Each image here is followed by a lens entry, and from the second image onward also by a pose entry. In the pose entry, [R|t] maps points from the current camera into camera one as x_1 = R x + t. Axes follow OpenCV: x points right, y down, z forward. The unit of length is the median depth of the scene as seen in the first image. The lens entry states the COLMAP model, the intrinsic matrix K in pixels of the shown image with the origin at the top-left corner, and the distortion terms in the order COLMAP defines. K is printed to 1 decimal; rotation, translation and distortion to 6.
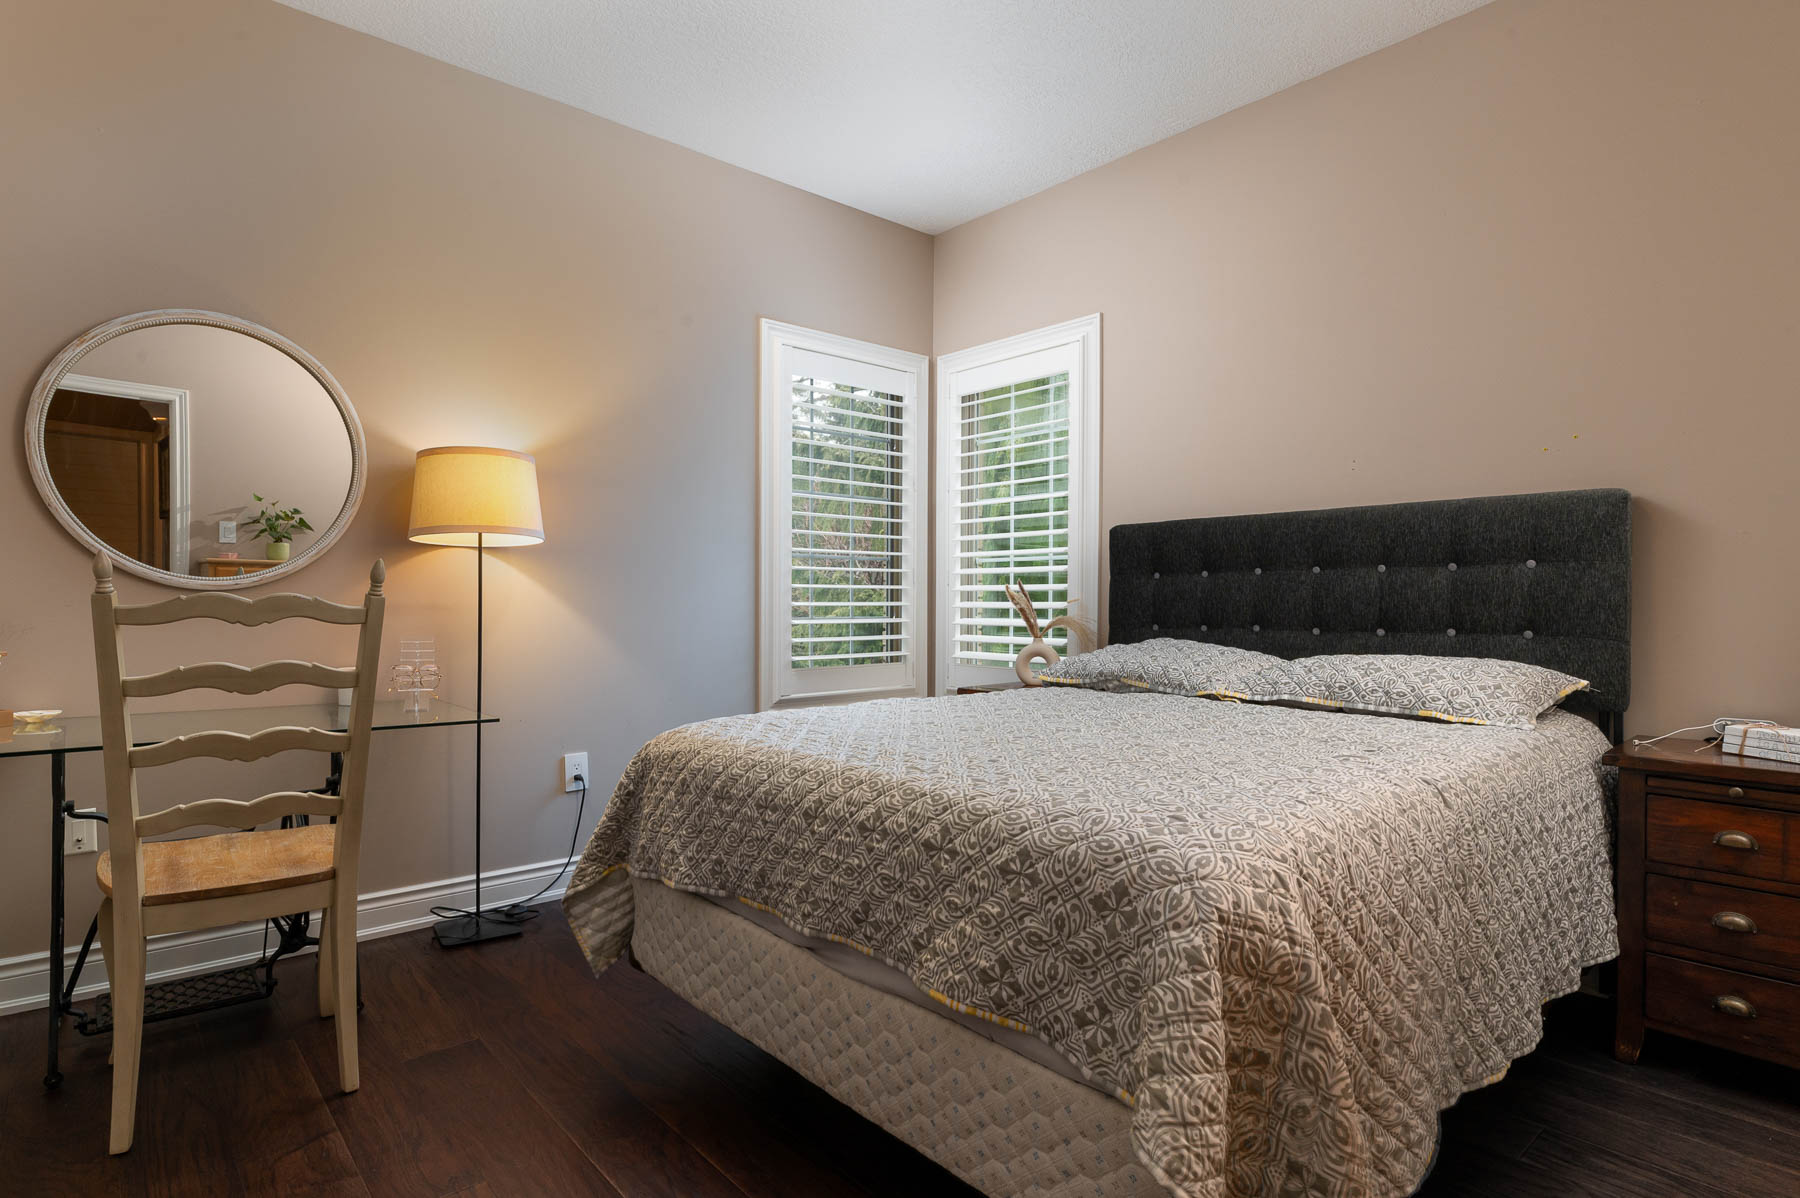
lens RADIAL K [[927.4, 0, 900.0], [0, 927.4, 599.0], [0, 0, 1]] dist [-0.004086, -0.000556]
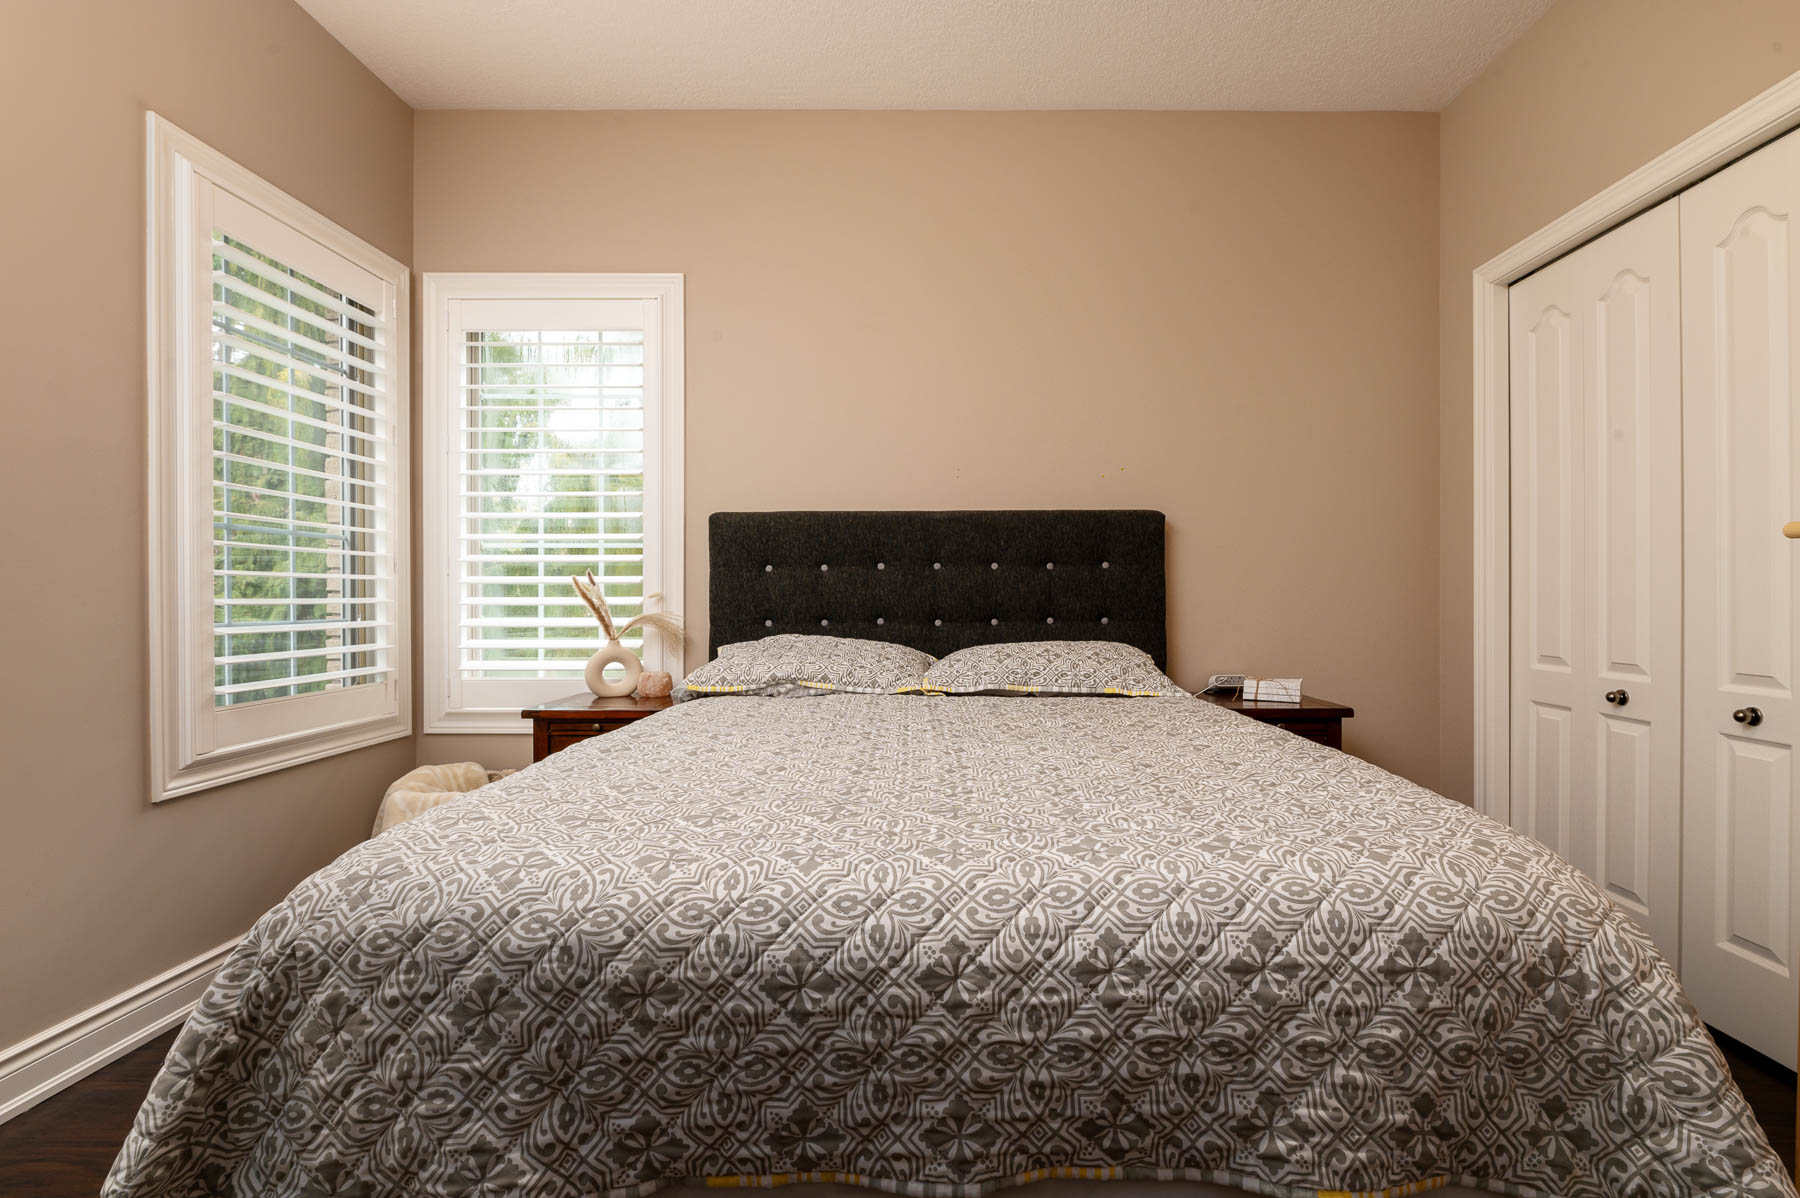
lens RADIAL K [[801.7, 0, 900.0], [0, 801.7, 599.0], [0, 0, 1]] dist [-0.000629, -0.003327]
pose [[0.664906, -0.005362, 0.746907, -0.444935], [0.002161, 0.999984, 0.005255, 0.003436], [-0.746924, -0.001880, 0.664907, 0.658133]]
